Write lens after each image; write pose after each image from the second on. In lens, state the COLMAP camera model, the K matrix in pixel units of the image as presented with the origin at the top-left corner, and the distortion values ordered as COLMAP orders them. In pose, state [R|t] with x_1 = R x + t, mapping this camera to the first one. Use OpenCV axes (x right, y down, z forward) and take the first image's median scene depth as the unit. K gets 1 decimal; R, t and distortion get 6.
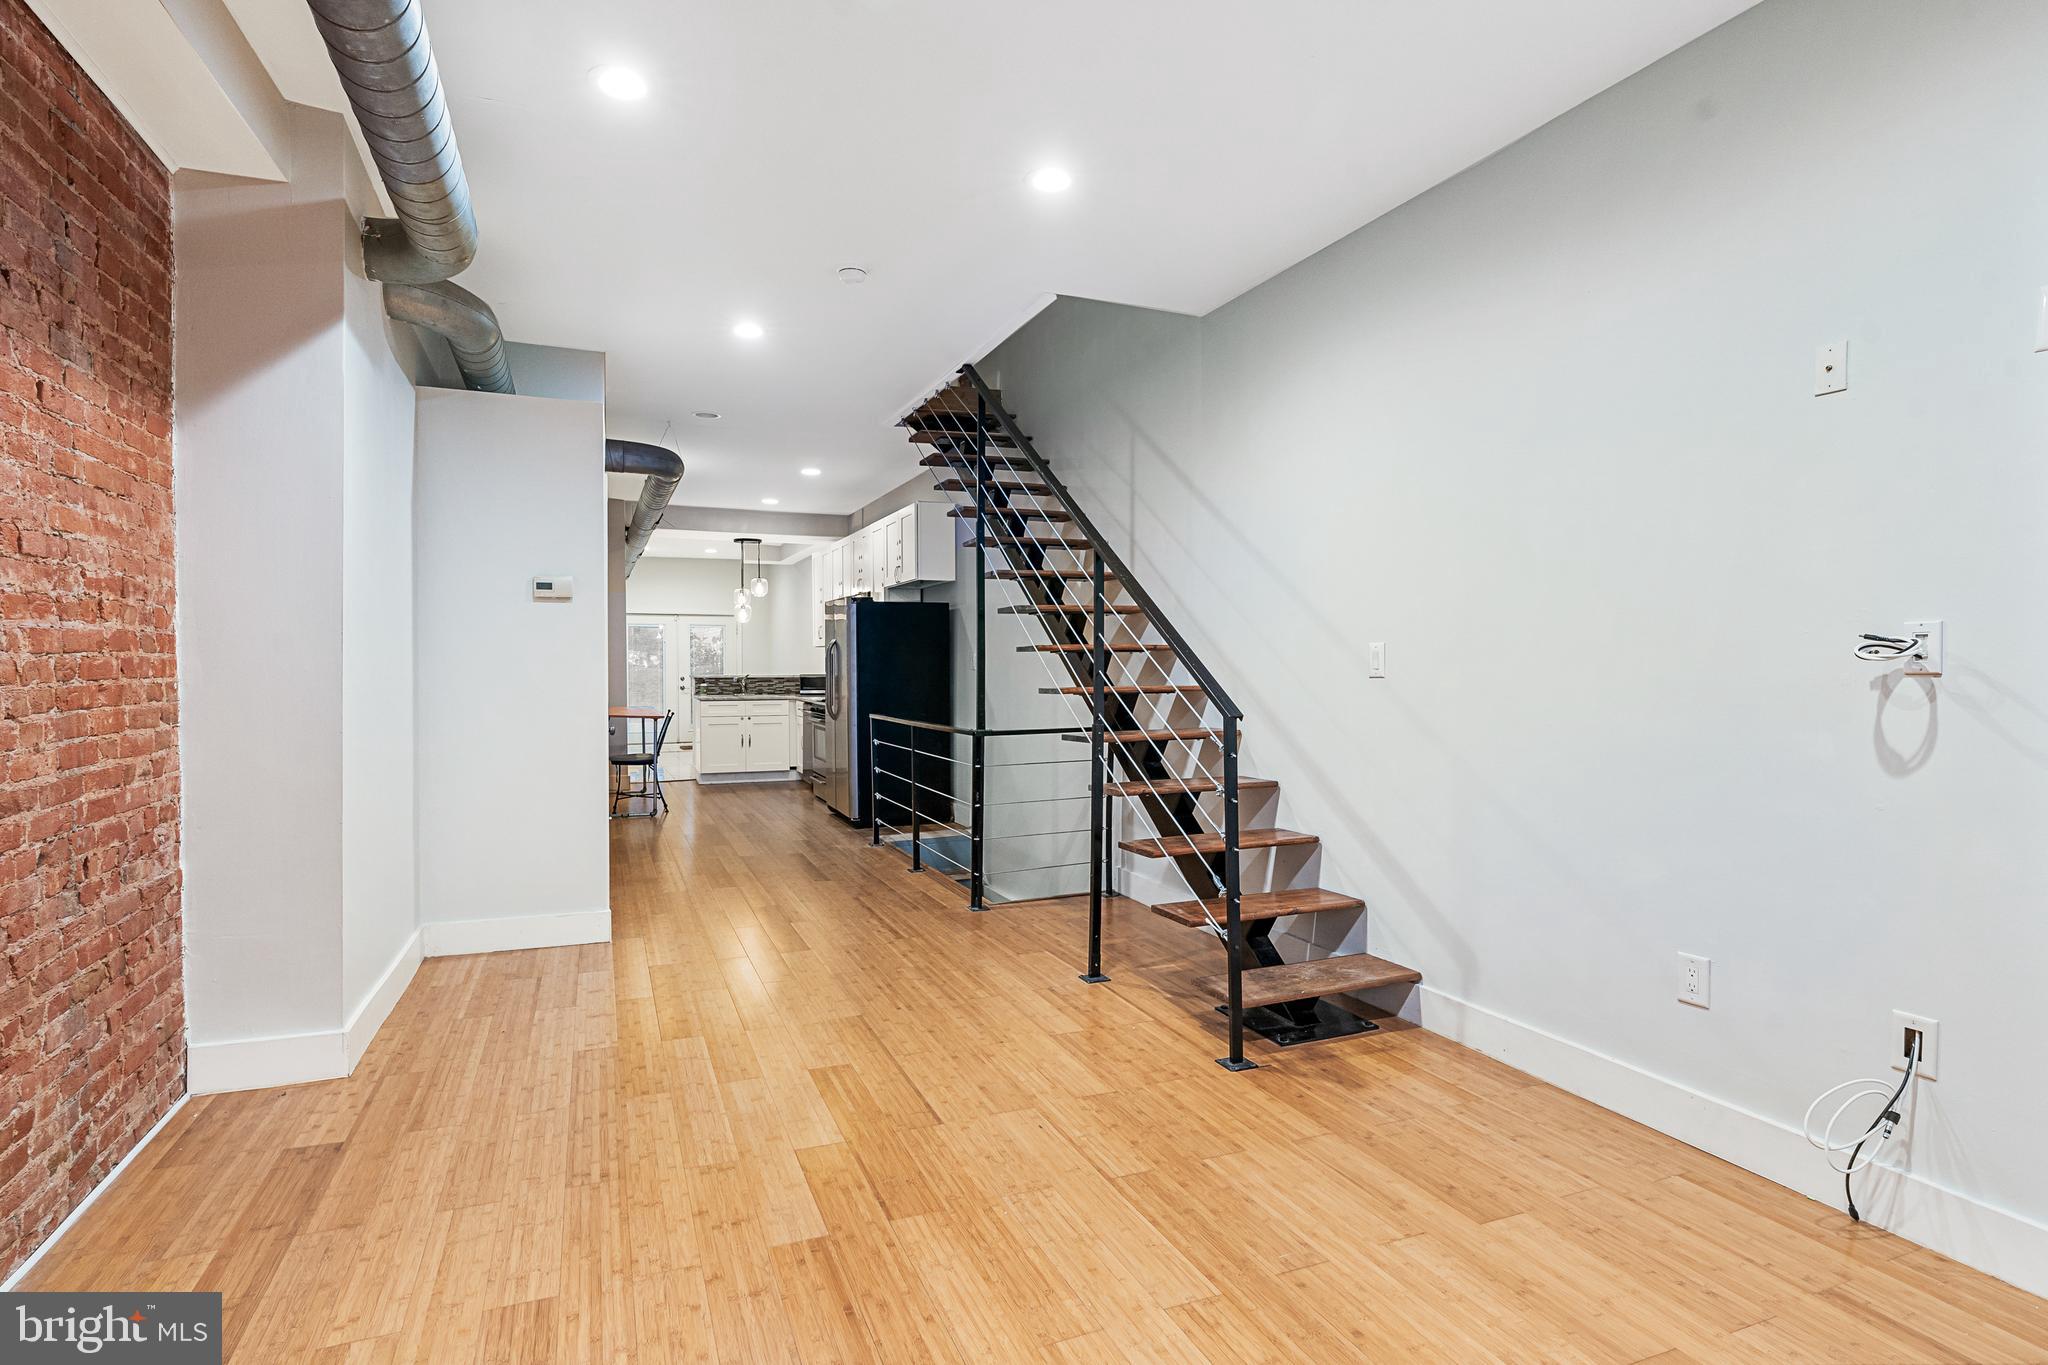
lens RADIAL K [[1049.8, 0, 1022.0], [0, 1049.8, 677.5], [0, 0, 1]] dist [-0.001452, 0.001909]
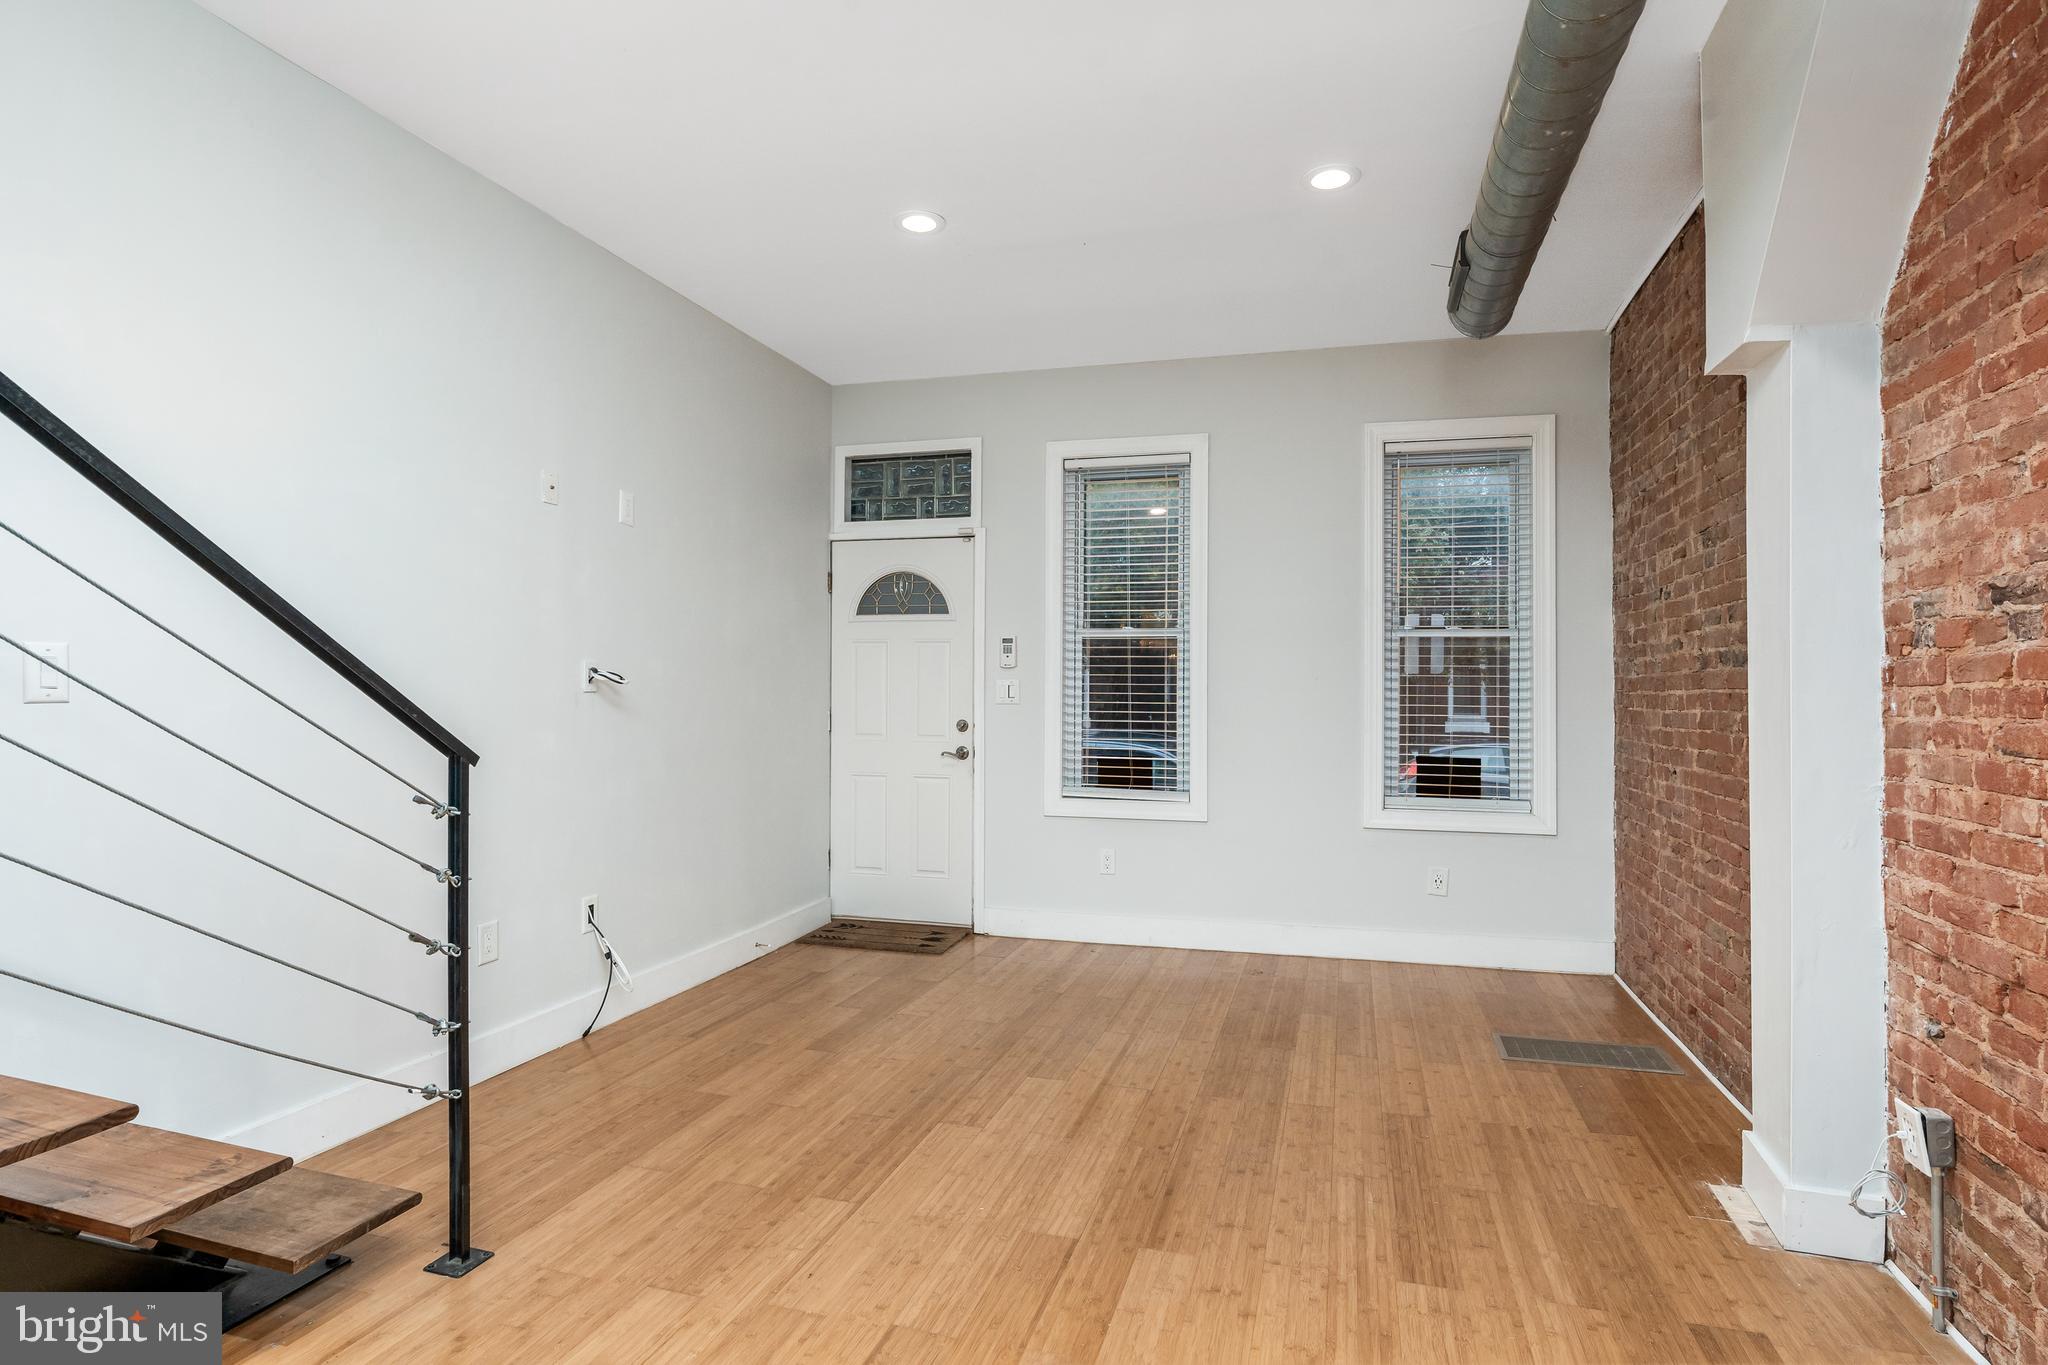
lens RADIAL K [[1049.8, 0, 1021.2], [0, 1049.8, 681.3], [0, 0, 1]] dist [-0.001452, 0.001909]
pose [[-0.769967, 0.002133, 0.638080, -0.595409], [0.001350, 0.999998, -0.001713, -0.013681], [-0.638082, -0.000457, -0.769968, 1.480884]]
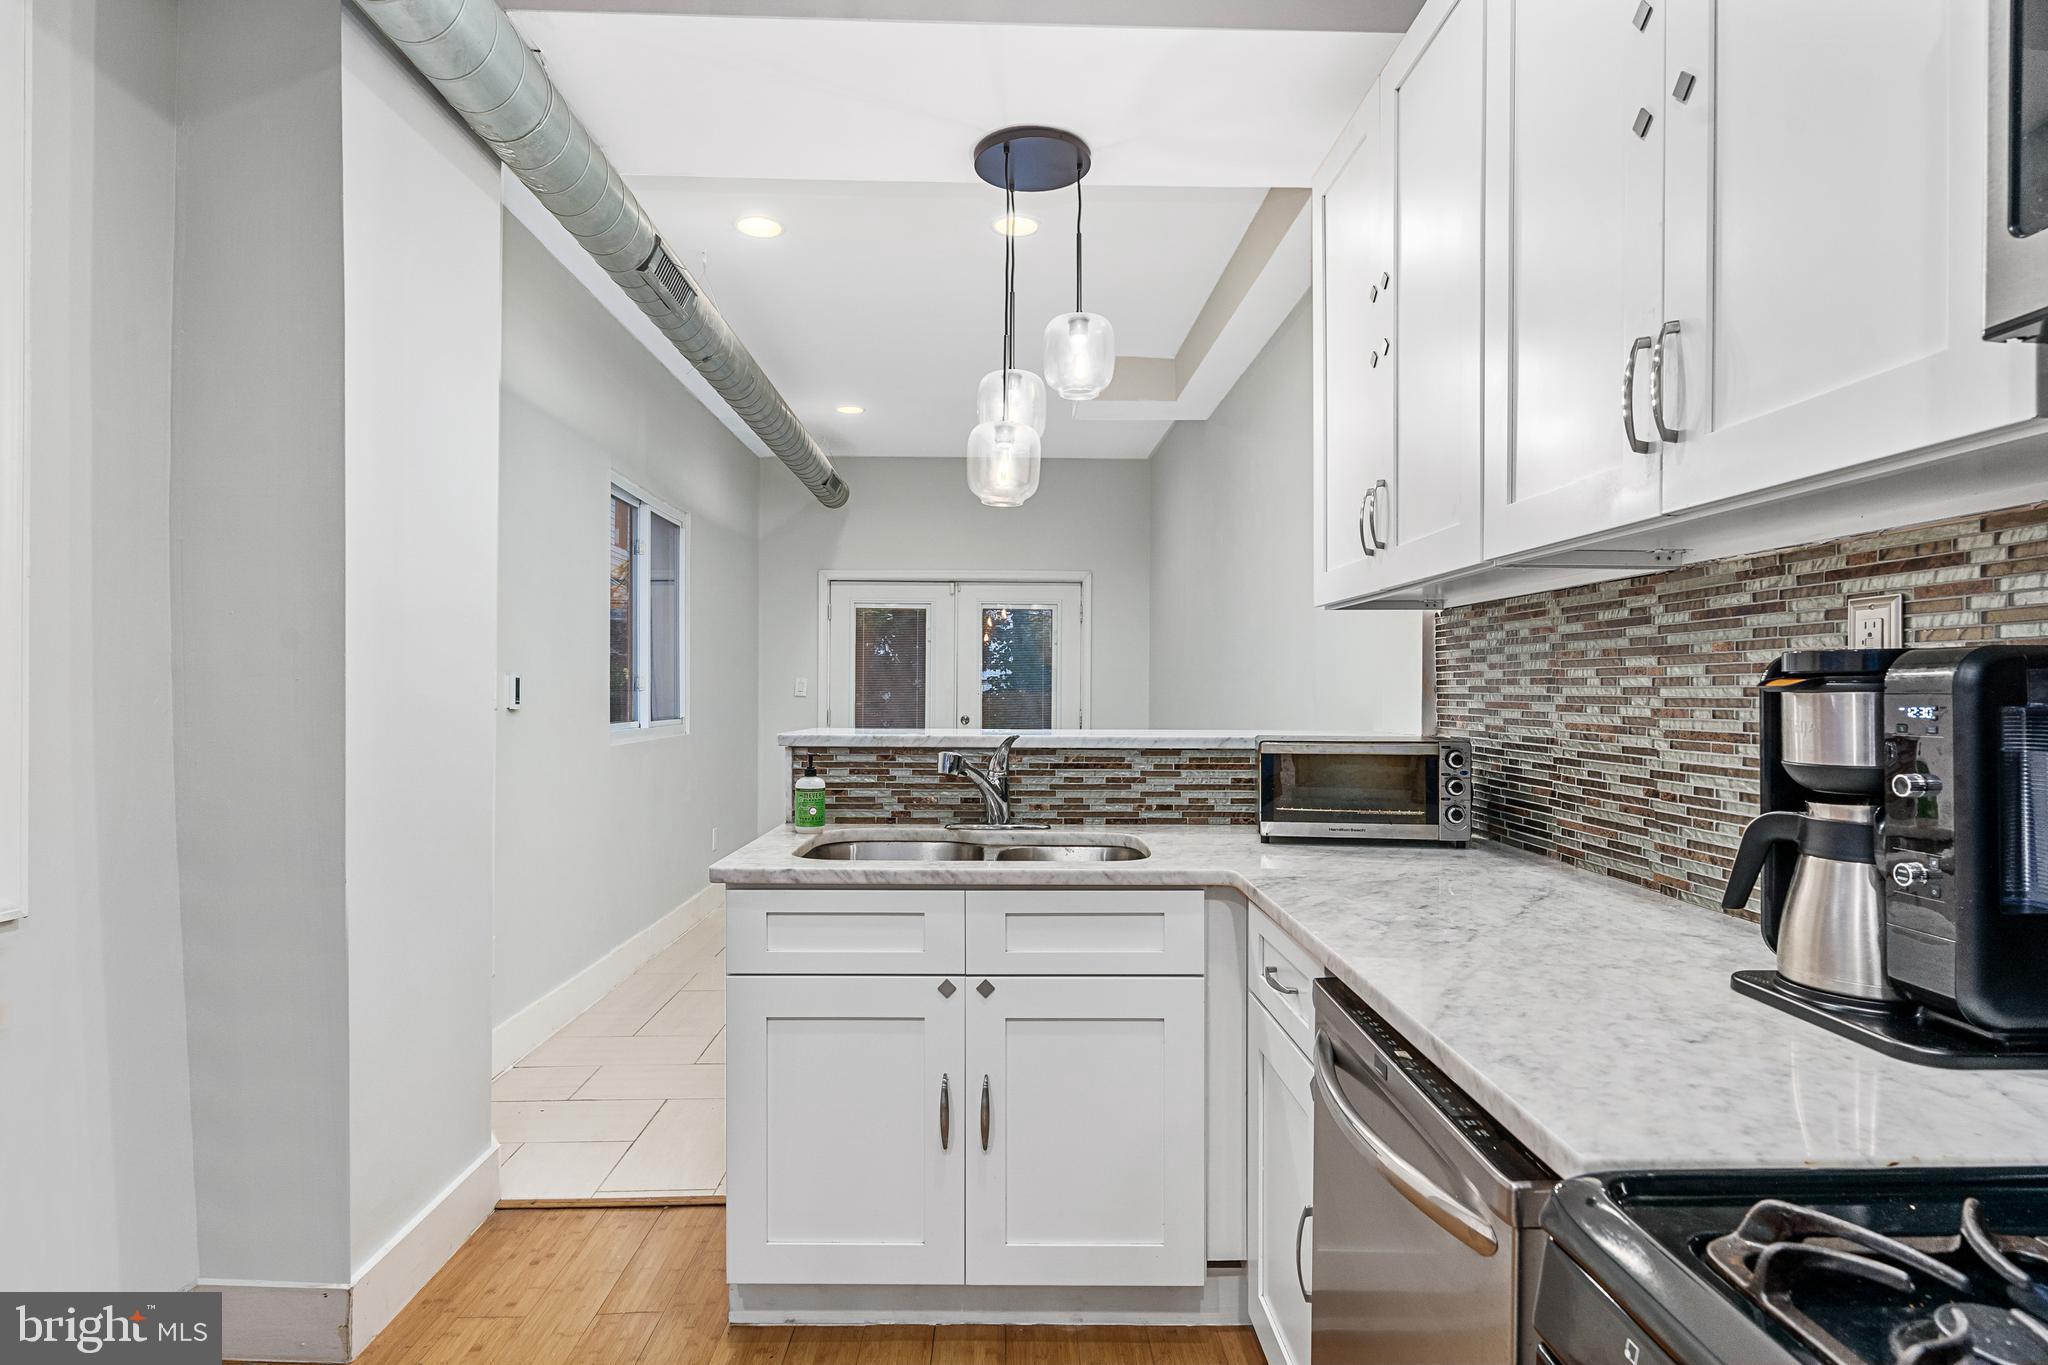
lens RADIAL K [[1049.8, 0, 1021.6], [0, 1049.8, 671.0], [0, 0, 1]] dist [-0.001452, 0.001909]
pose [[0.928330, 0.005574, -0.371717, -0.681574], [-0.006829, 0.999975, -0.002062, -0.055554], [0.371696, 0.004453, 0.928344, 3.039553]]
